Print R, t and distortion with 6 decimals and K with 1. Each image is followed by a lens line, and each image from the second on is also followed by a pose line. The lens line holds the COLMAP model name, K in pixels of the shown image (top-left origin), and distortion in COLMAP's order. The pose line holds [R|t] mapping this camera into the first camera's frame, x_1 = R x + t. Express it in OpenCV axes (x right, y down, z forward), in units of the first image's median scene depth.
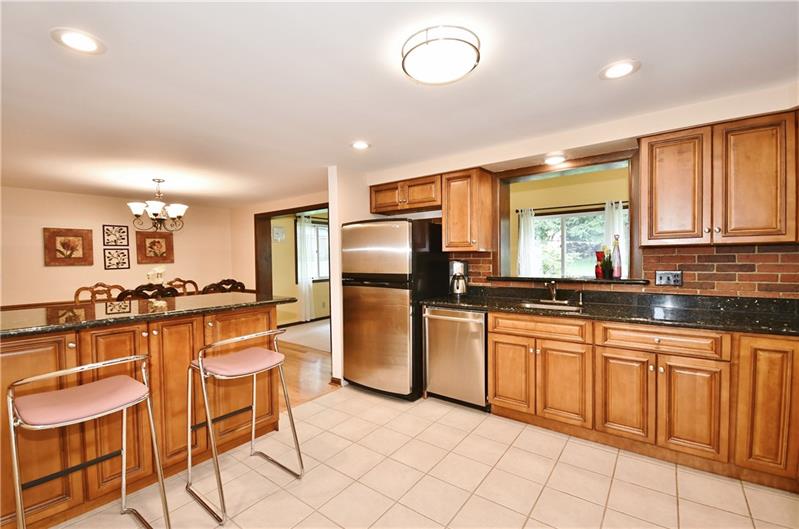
lens RADIAL K [[361.6, 0, 398.7], [0, 361.6, 264.9], [0, 0, 1]] dist [-0.001577, -0.006673]
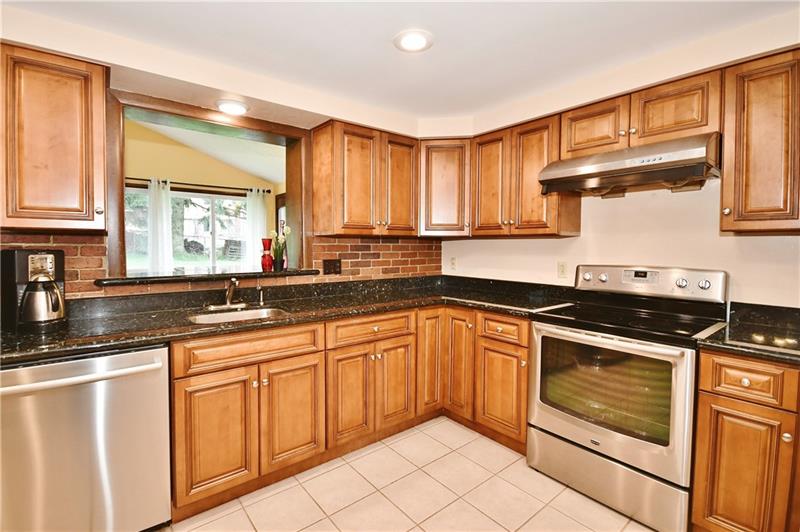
lens RADIAL K [[362.1, 0, 389.5], [0, 362.1, 254.5], [0, 0, 1]] dist [-0.001577, -0.006673]
pose [[0.257219, -0.012986, 0.966266, -0.209046], [0.008967, 0.999899, 0.011051, -0.008299], [-0.966312, 0.005822, 0.257309, 0.578481]]
